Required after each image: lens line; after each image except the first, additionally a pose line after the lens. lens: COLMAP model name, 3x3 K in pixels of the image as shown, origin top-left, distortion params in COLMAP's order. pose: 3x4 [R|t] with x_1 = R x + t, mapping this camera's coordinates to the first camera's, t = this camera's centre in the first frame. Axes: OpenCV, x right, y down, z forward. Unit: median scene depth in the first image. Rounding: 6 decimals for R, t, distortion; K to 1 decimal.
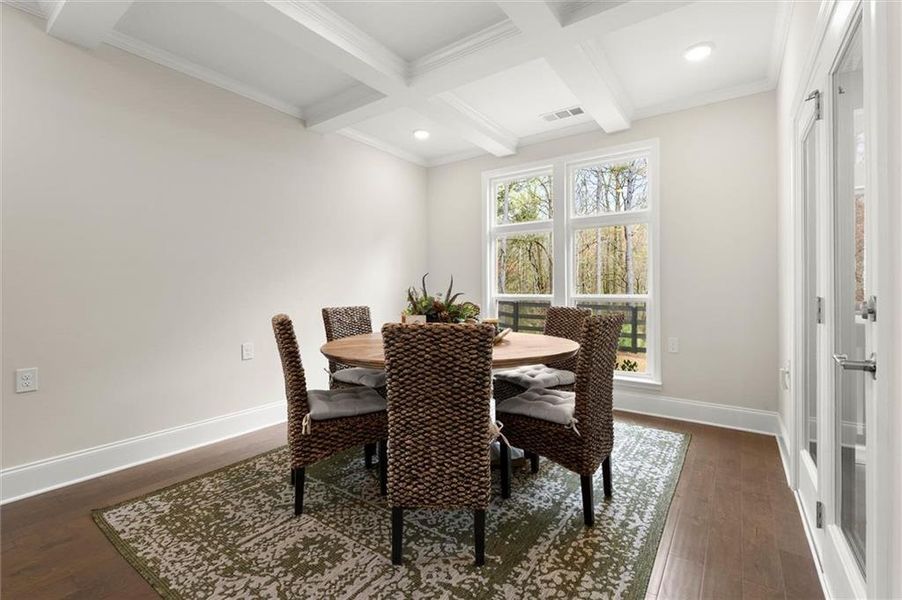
lens RADIAL K [[405.6, 0, 449.6], [0, 405.6, 294.6], [0, 0, 1]] dist [-0.010486, 0.001275]
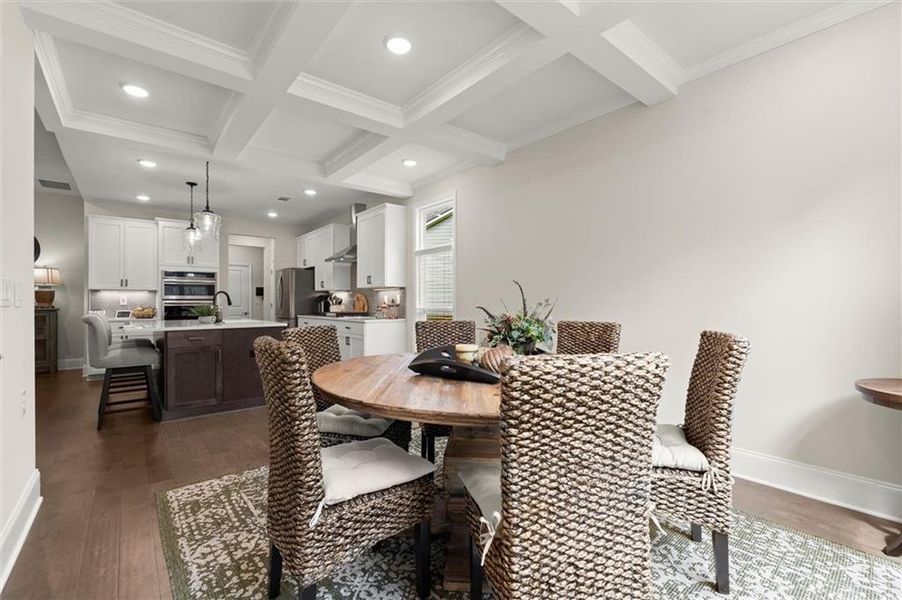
lens RADIAL K [[401.0, 0, 451.3], [0, 401.0, 301.3], [0, 0, 1]] dist [-0.000962, -0.000784]
pose [[-0.269011, 0.001414, -0.963136, 1.183339], [-0.003918, 0.999989, 0.002562, -0.023506], [0.963129, 0.004463, -0.269003, 1.804444]]
